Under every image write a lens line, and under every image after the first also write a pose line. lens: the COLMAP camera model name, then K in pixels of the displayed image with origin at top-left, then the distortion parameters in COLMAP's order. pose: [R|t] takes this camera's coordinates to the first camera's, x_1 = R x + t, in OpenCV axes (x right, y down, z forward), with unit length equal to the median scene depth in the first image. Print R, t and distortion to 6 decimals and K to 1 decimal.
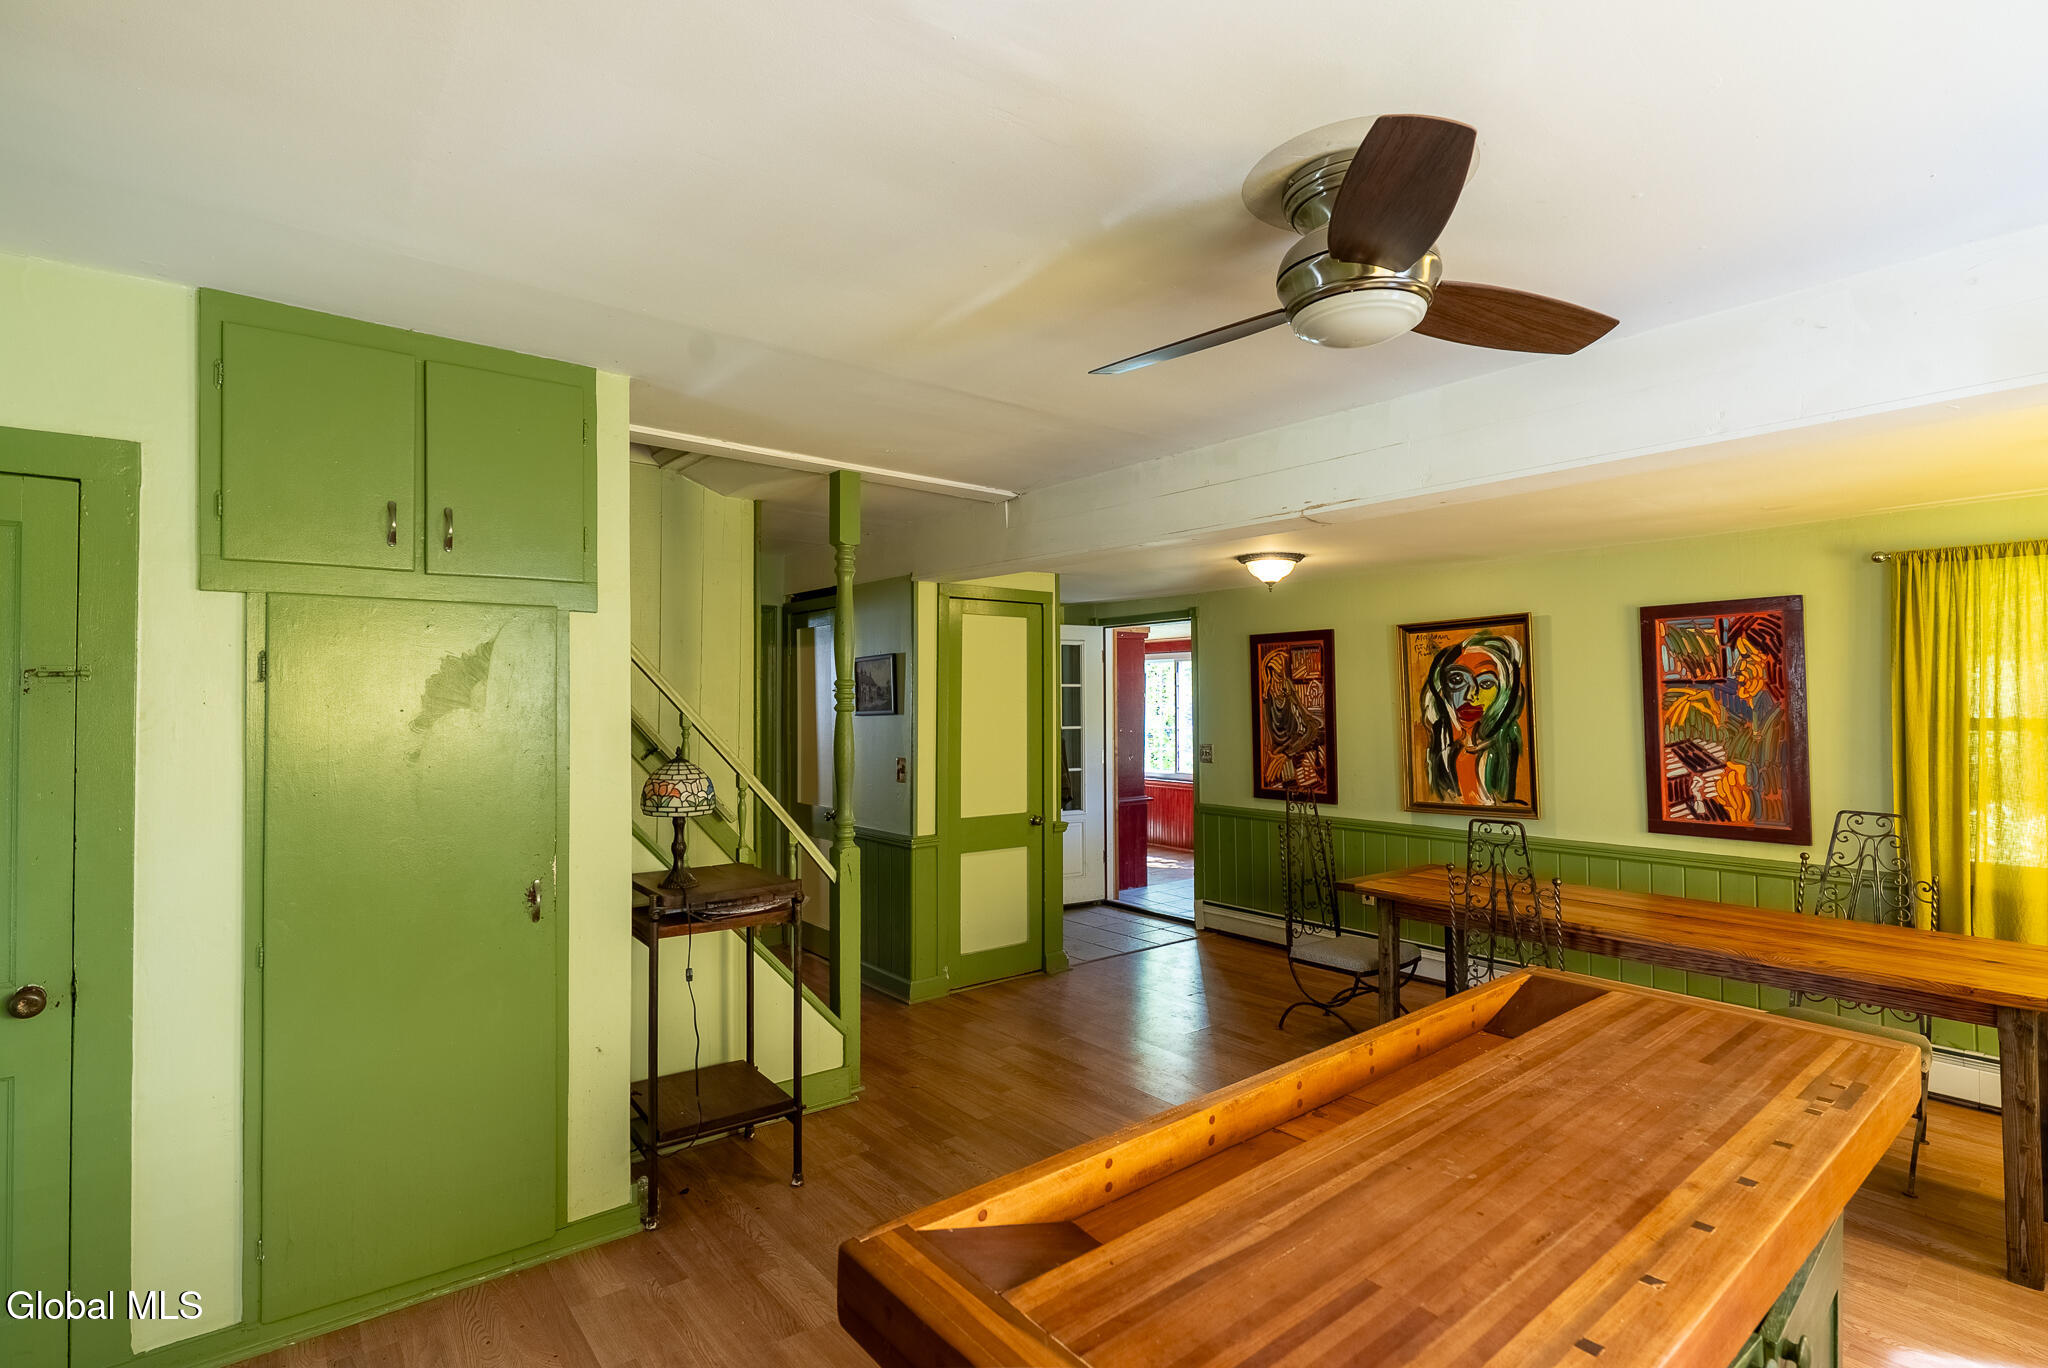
lens RADIAL K [[980.8, 0, 1024.0], [0, 980.8, 684.0], [0, 0, 1]] dist [-0.001341, -0.000216]
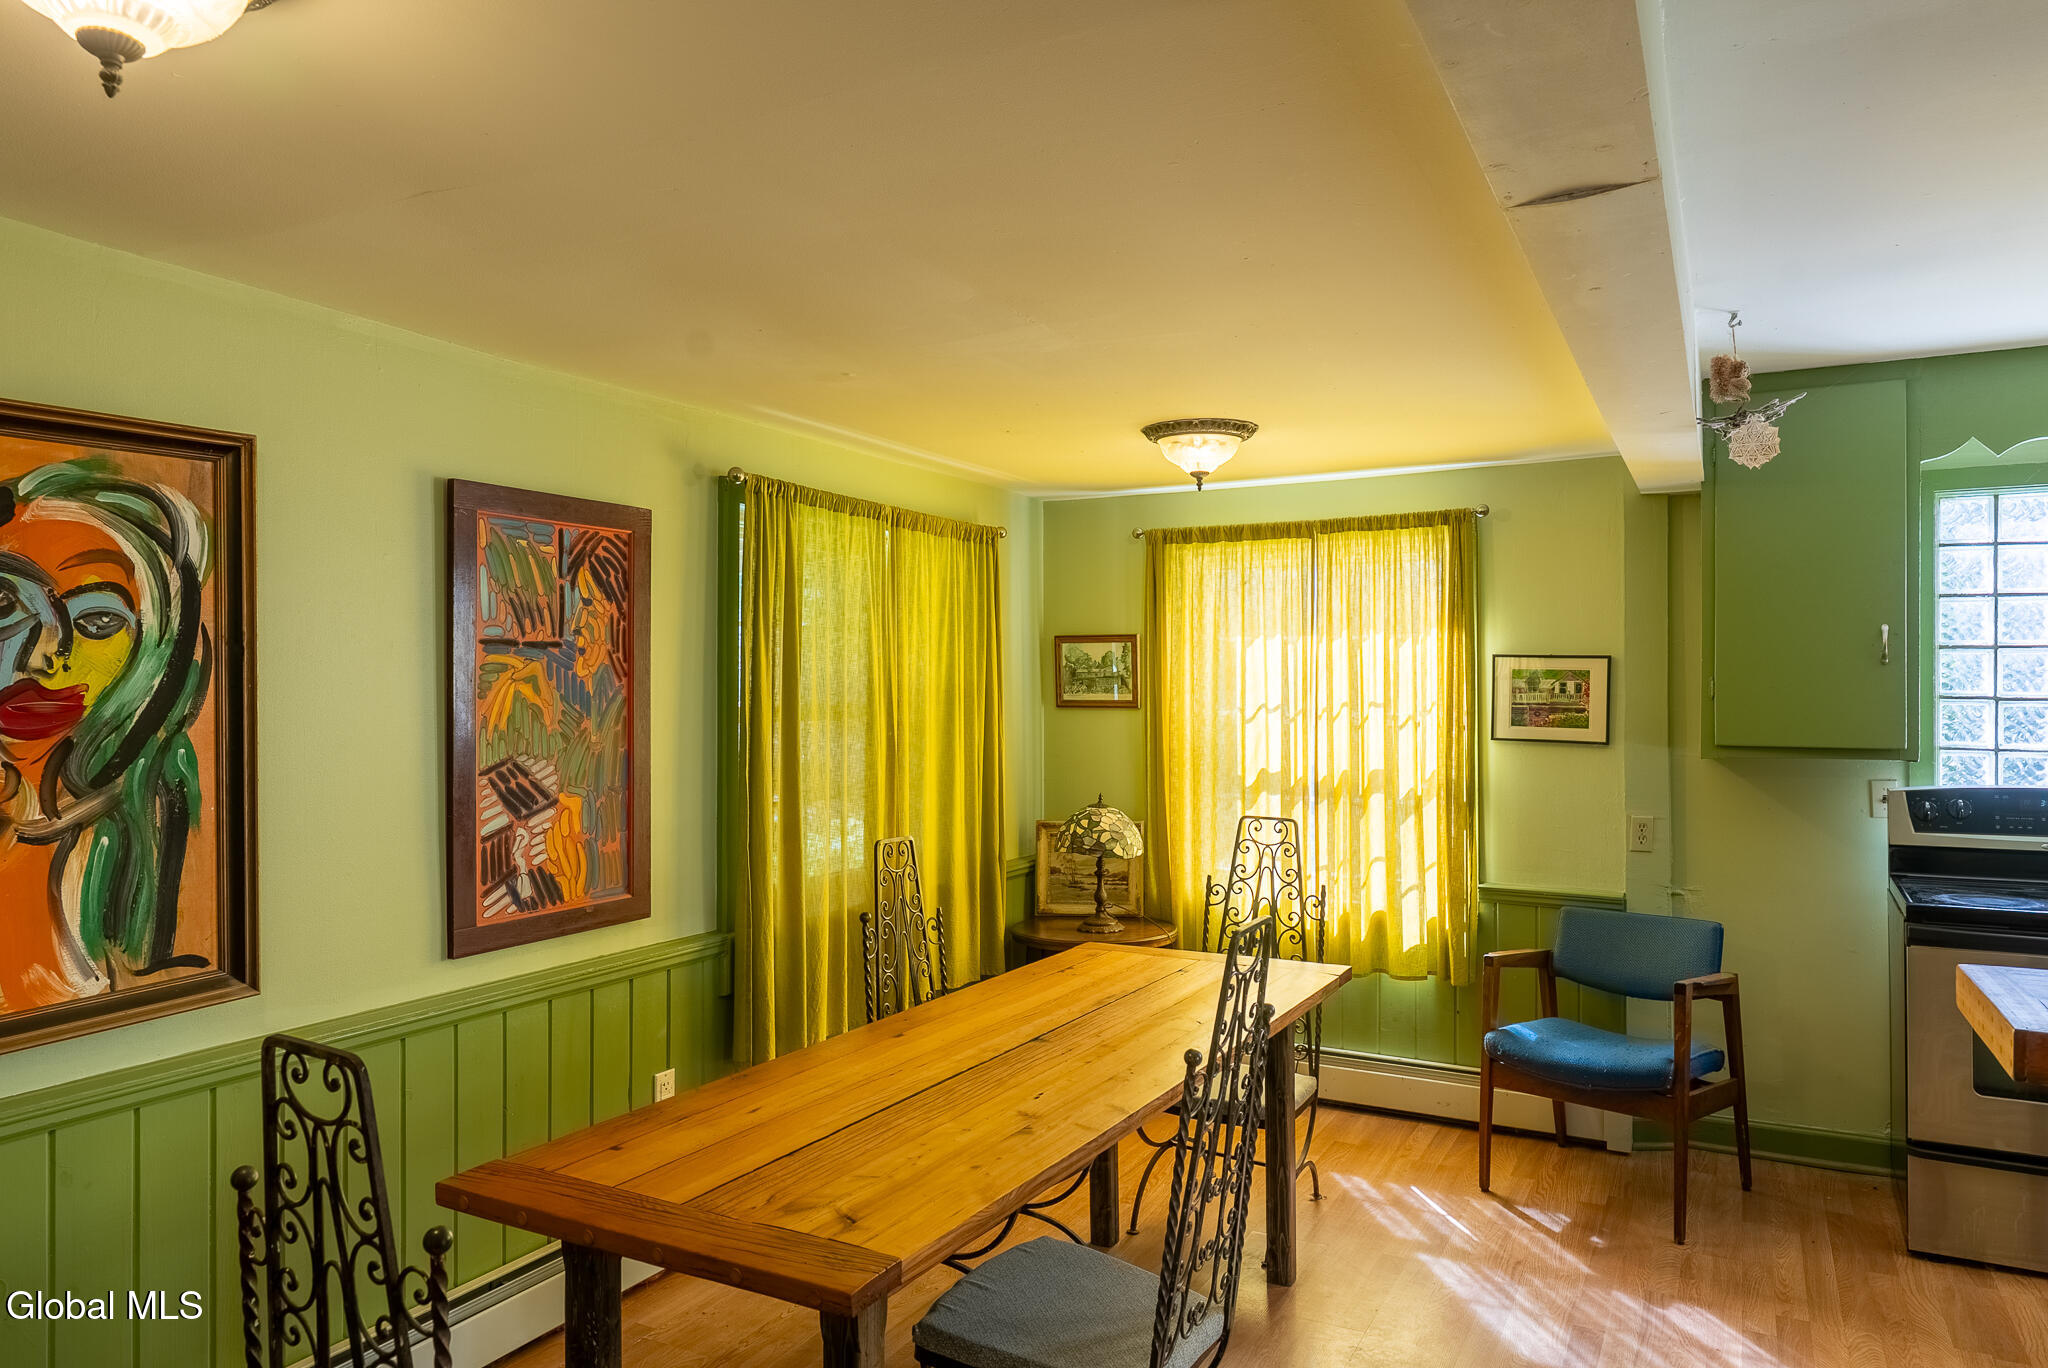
lens RADIAL K [[1343.7, 0, 1024.0], [0, 1343.7, 684.0], [0, 0, 1]] dist [0.003672, -0.000309]
pose [[-0.386193, 0.009855, 0.922365, -0.066555], [-0.016177, 0.999717, -0.017455, 0.026815], [-0.922276, -0.021662, -0.385924, 1.025444]]
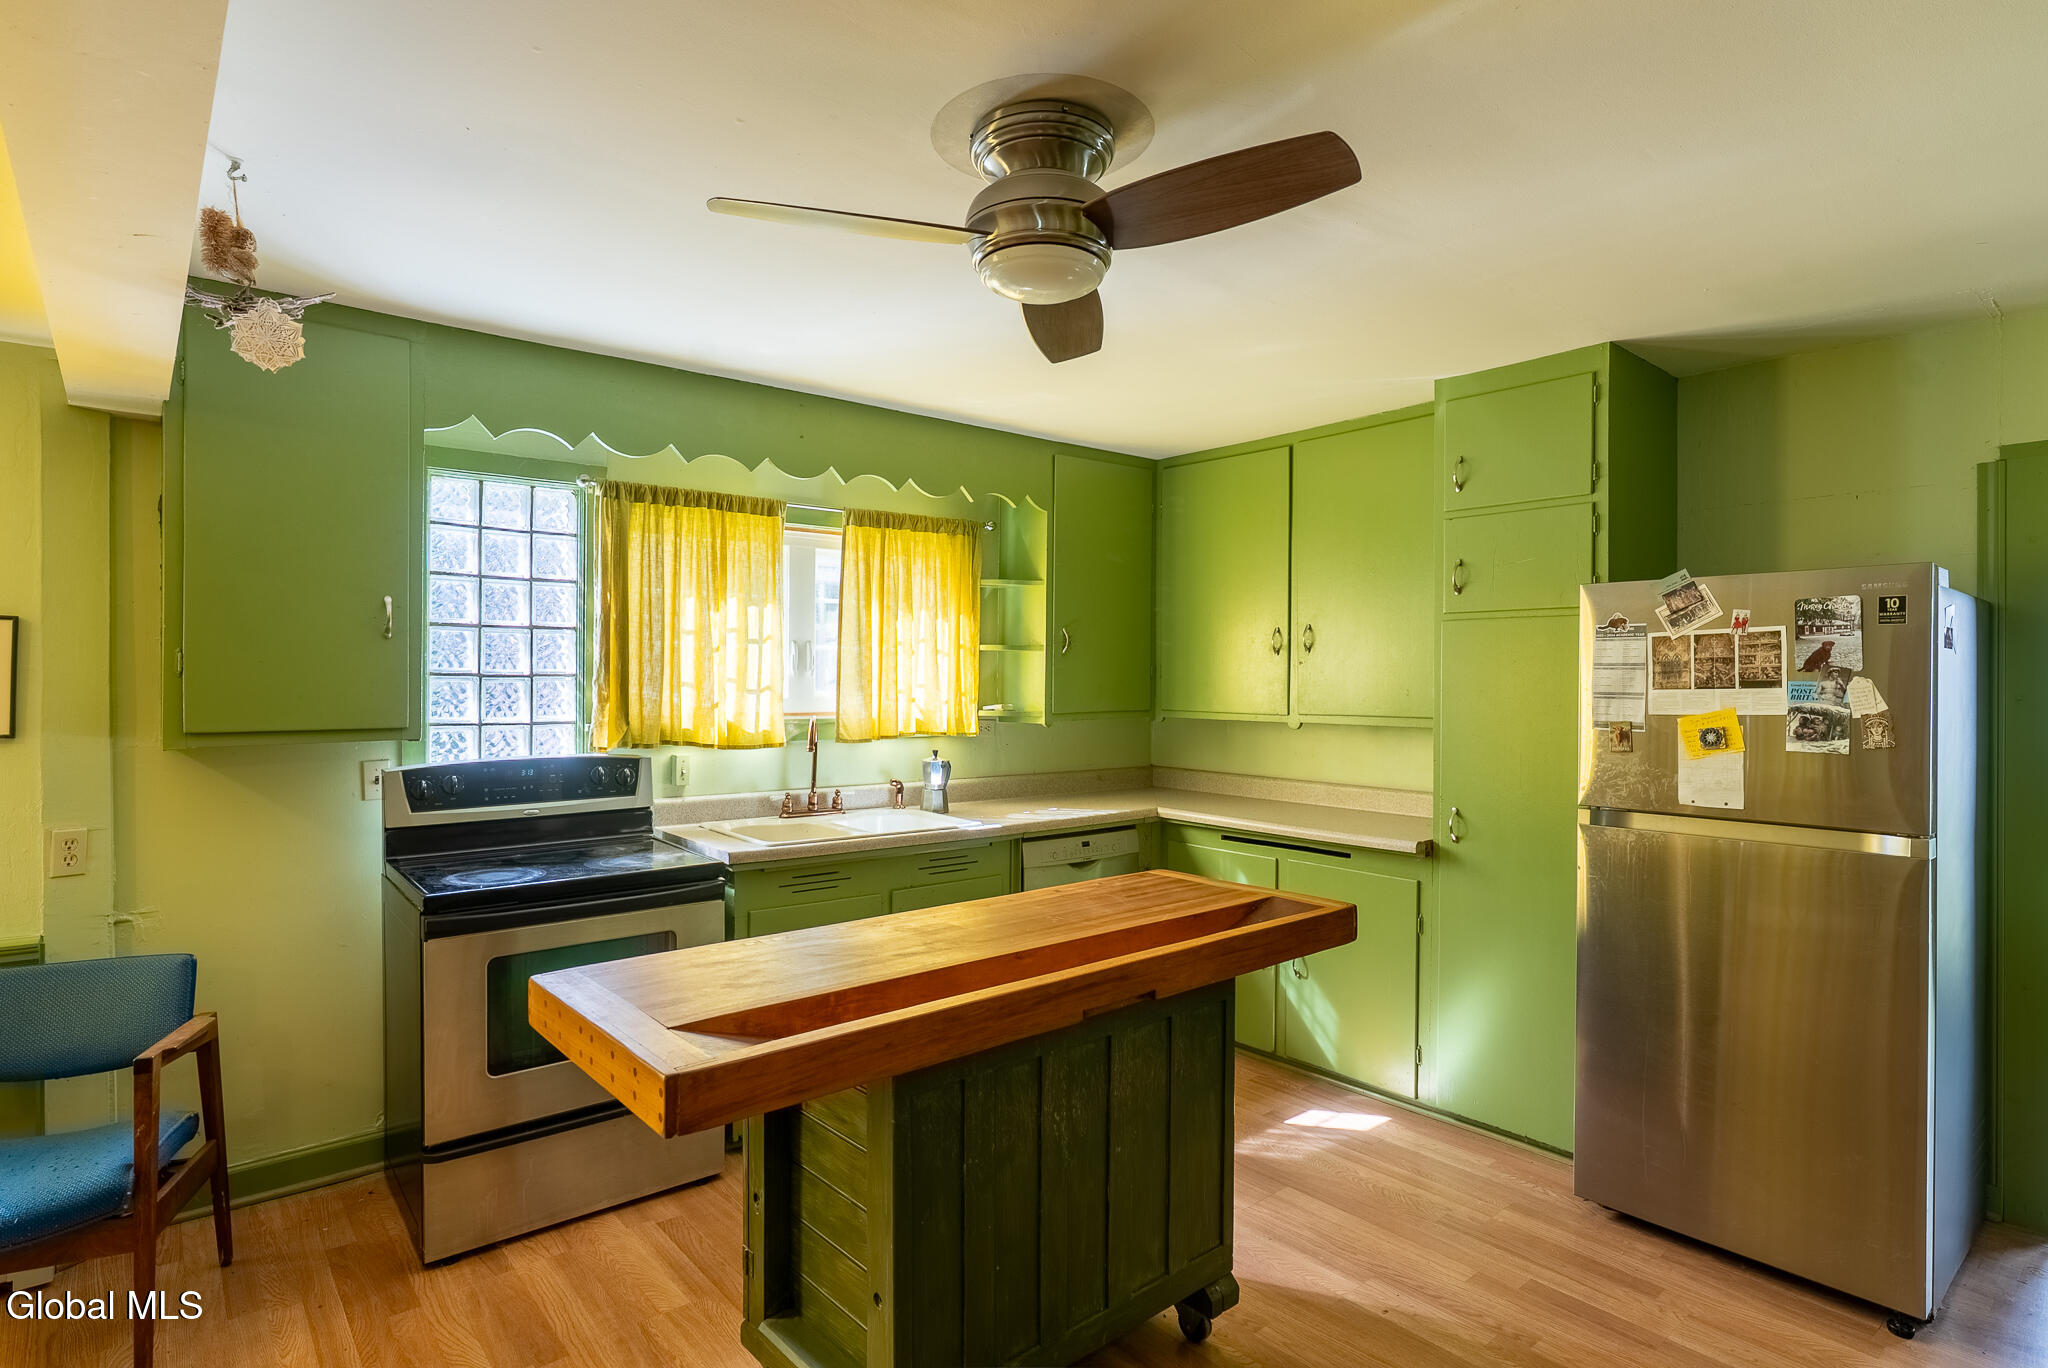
lens RADIAL K [[1057.3, 0, 1024.0], [0, 1057.3, 684.0], [0, 0, 1]] dist [-0.004588, 0.000308]
pose [[-0.999912, -0.000360, -0.013242, 0.150530], [-0.000226, 0.999949, -0.010132, 0.023628], [0.013245, -0.010128, -0.999861, 0.814247]]
